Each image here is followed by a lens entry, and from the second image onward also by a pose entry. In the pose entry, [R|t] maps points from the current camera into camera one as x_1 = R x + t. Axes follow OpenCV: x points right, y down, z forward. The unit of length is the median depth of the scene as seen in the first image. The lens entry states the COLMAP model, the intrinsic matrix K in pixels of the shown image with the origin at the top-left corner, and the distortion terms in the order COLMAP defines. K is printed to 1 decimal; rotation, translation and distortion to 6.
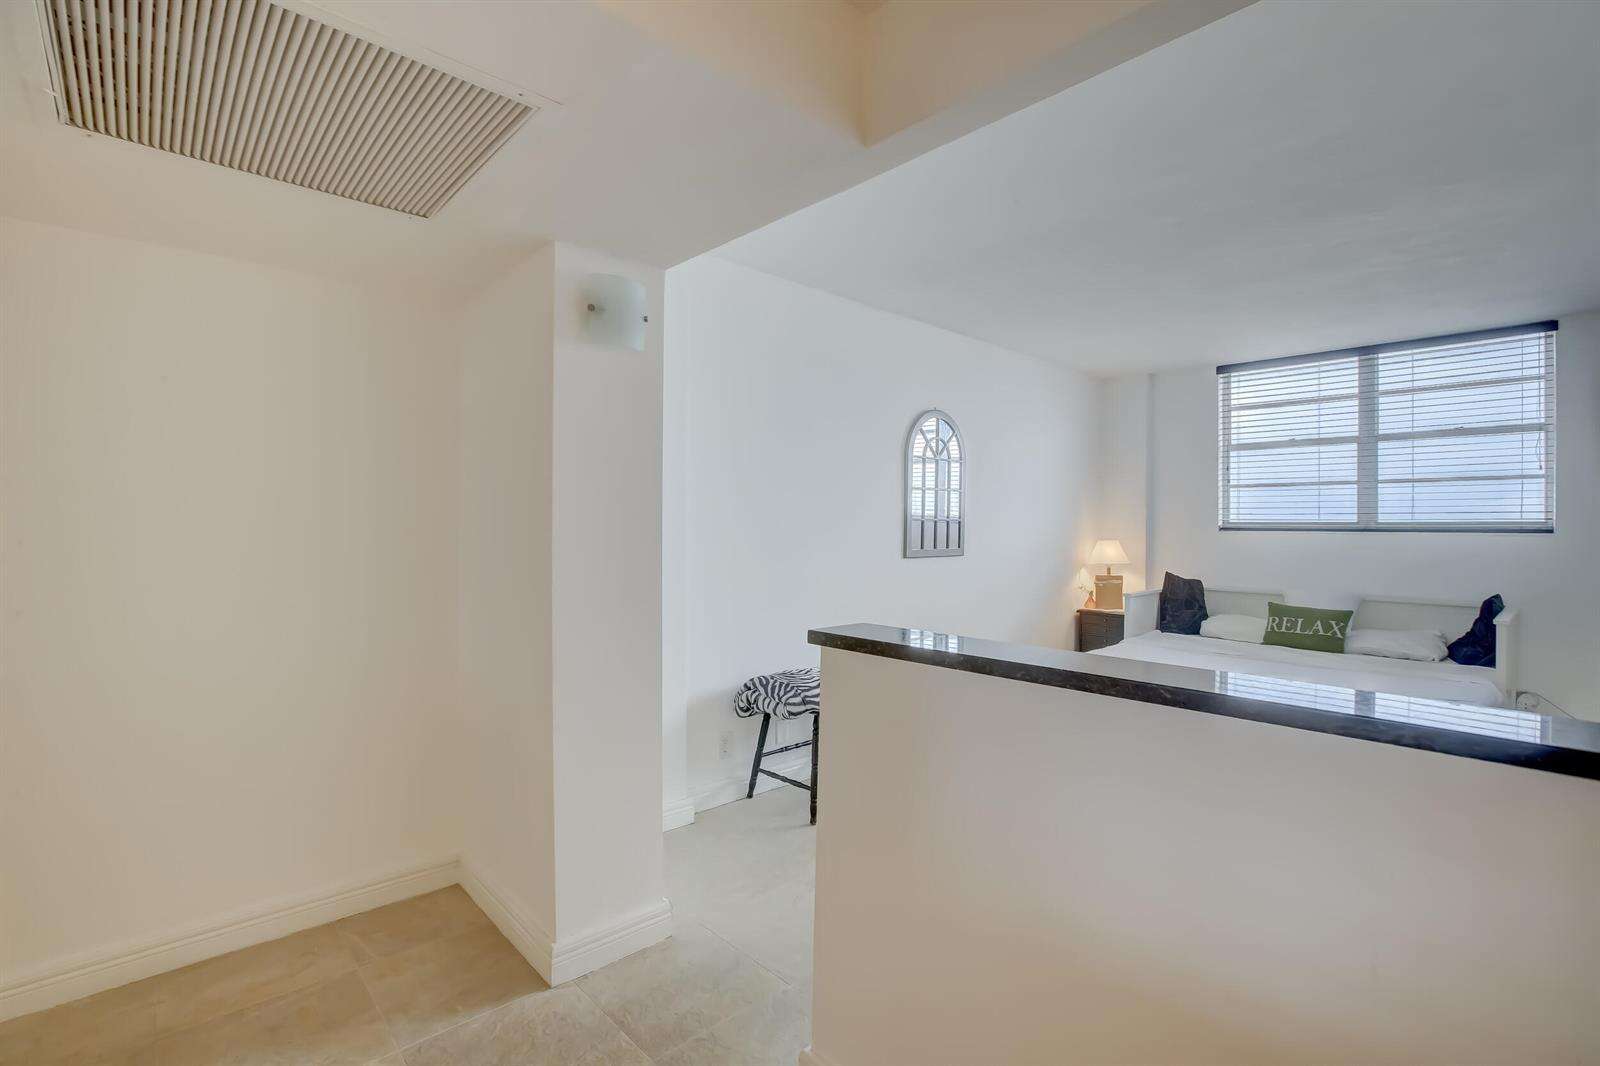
lens RADIAL K [[744.5, 0, 809.7], [0, 744.5, 527.5], [0, 0, 1]] dist [-0.044008, 0.015998]
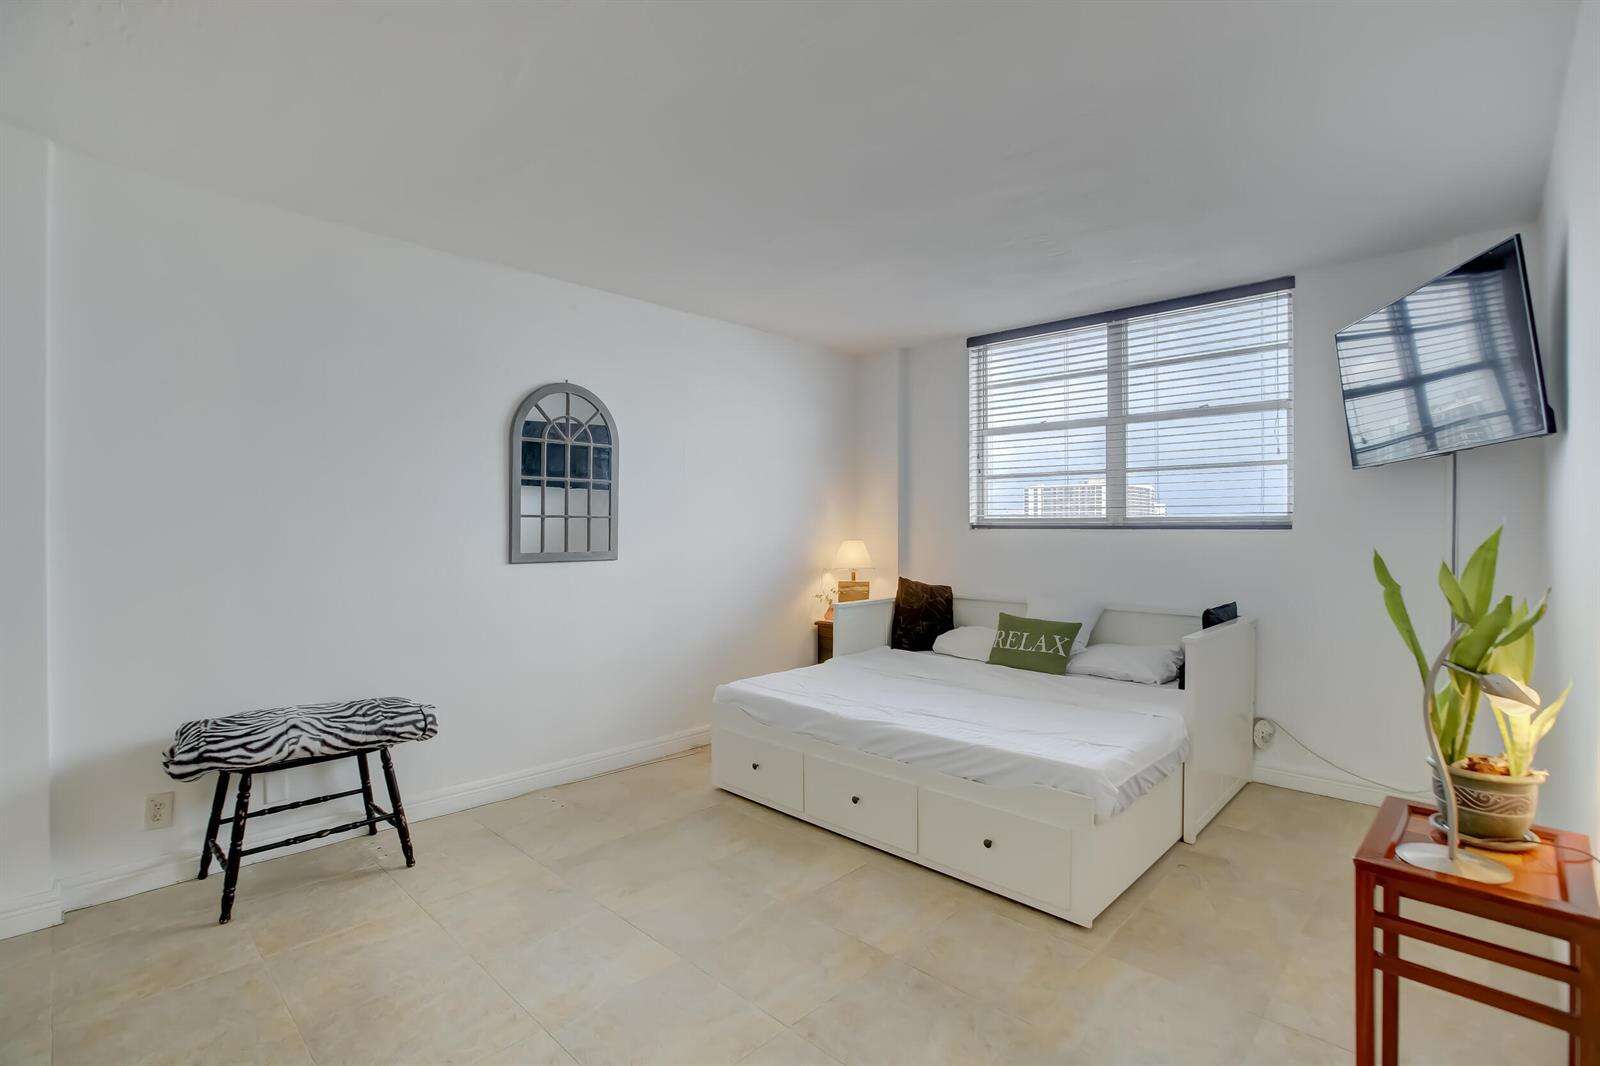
lens RADIAL K [[744.5, 0, 826.8], [0, 744.5, 535.6], [0, 0, 1]] dist [-0.044008, 0.015998]
pose [[0.998247, -0.003847, 0.059061, 0.377842], [0.003423, 0.999968, 0.007278, 0.005868], [-0.059087, -0.007063, 0.998228, 0.158966]]
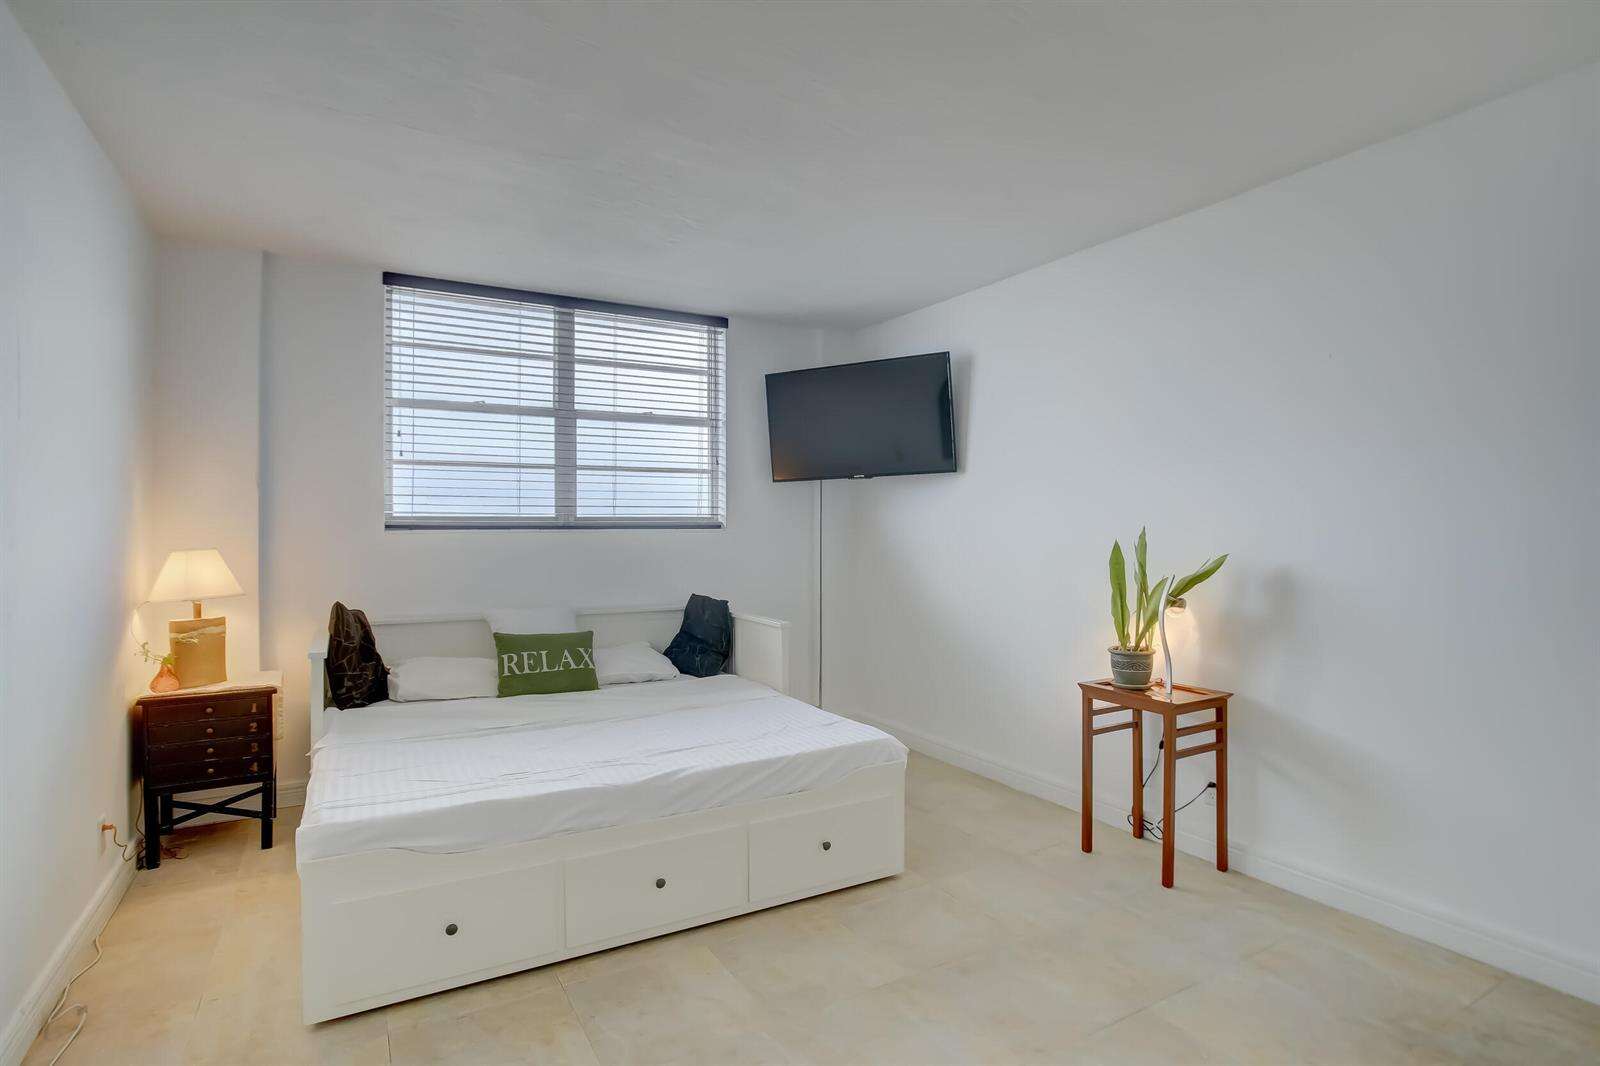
lens RADIAL K [[794.2, 0, 762.4], [0, 794.2, 531.6], [0, 0, 1]] dist [-0.034977, 0.002229]
pose [[0.251517, -0.010612, 0.967795, -0.023334], [0.007509, 0.999931, 0.009013, 0.002262], [-0.967824, 0.005001, 0.251579, 0.574258]]
